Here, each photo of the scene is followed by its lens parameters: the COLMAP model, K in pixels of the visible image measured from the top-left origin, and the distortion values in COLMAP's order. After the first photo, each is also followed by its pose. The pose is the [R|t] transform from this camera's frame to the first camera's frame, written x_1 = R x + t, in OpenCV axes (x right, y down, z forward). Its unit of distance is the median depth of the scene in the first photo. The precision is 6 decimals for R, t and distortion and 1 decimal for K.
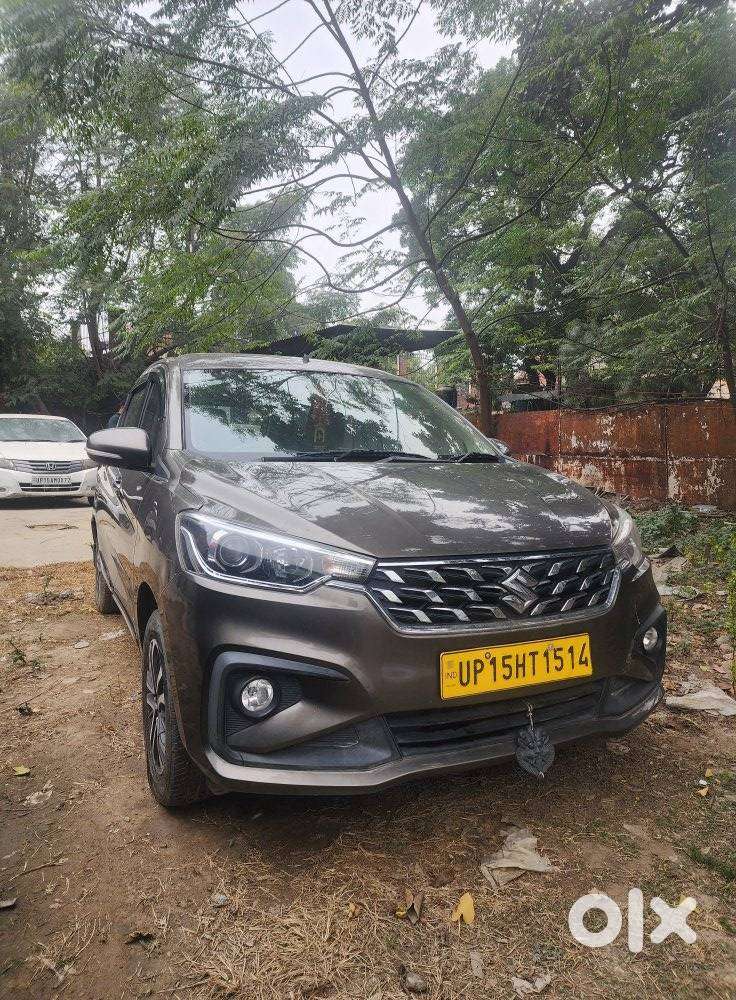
lens RADIAL K [[689.5, 0, 386.6], [0, 689.5, 504.2], [0, 0, 1]] dist [0.067371, -0.077028]
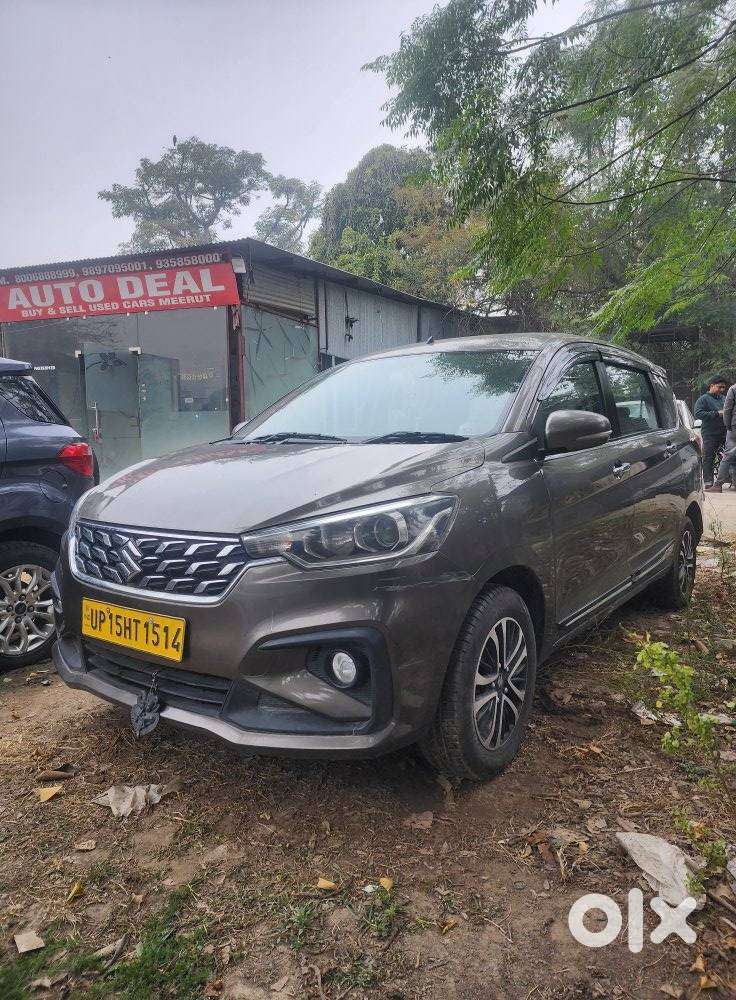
lens RADIAL K [[684.7, 0, 395.3], [0, 684.7, 500.7], [0, 0, 1]] dist [0.067143, -0.075478]
pose [[0.491640, 0.073994, -0.867649, 1.290790], [-0.048812, 0.997158, 0.057380, -0.046196], [0.869429, 0.014142, 0.493855, 0.811860]]
